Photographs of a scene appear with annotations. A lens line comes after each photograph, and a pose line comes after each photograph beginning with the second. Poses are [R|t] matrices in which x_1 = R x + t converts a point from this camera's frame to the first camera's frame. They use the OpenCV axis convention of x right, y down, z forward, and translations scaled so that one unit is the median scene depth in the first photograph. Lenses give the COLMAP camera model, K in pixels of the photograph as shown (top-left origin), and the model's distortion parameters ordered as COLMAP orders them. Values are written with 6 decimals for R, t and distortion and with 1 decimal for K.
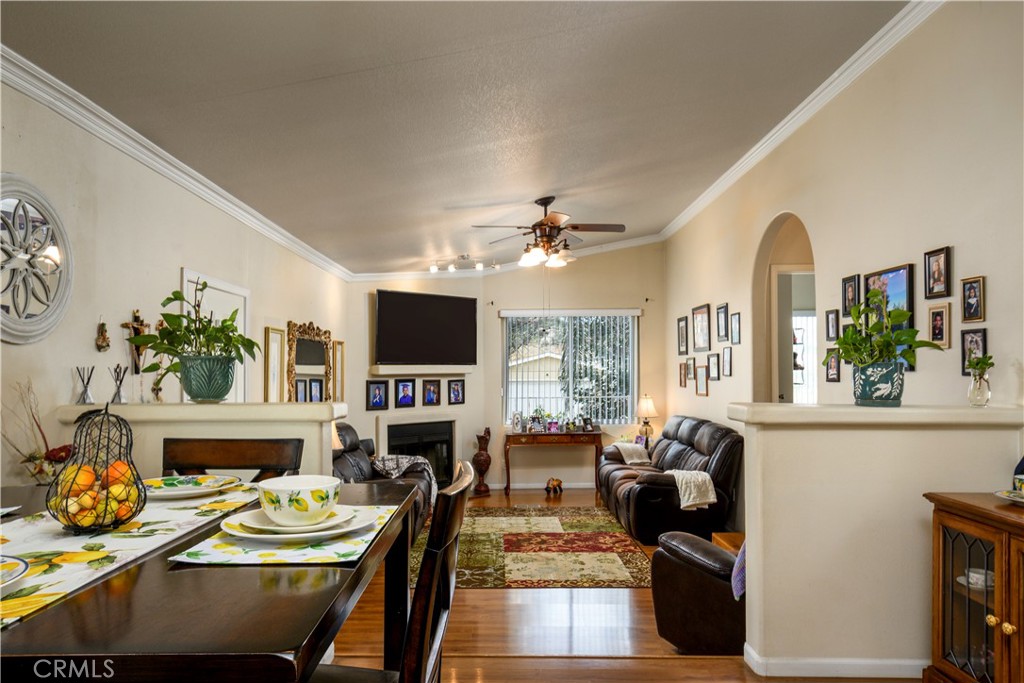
lens RADIAL K [[714.9, 0, 512.0], [0, 714.9, 341.5], [0, 0, 1]] dist [0.001211, 0.000067]
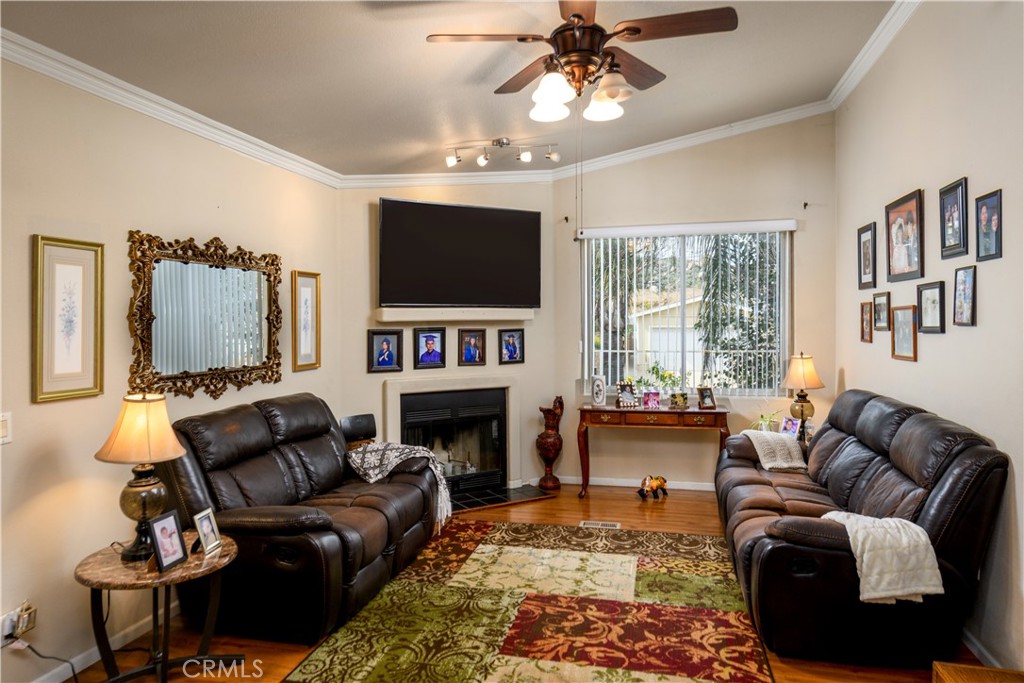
lens RADIAL K [[657.1, 0, 512.5], [0, 657.1, 316.6], [0, 0, 1]] dist [0.003121, -0.031598]
pose [[0.967415, -0.001493, -0.253191, 0.093783], [0.011602, 0.999194, 0.038438, 0.017895], [0.252930, -0.040123, 0.966652, 0.404970]]
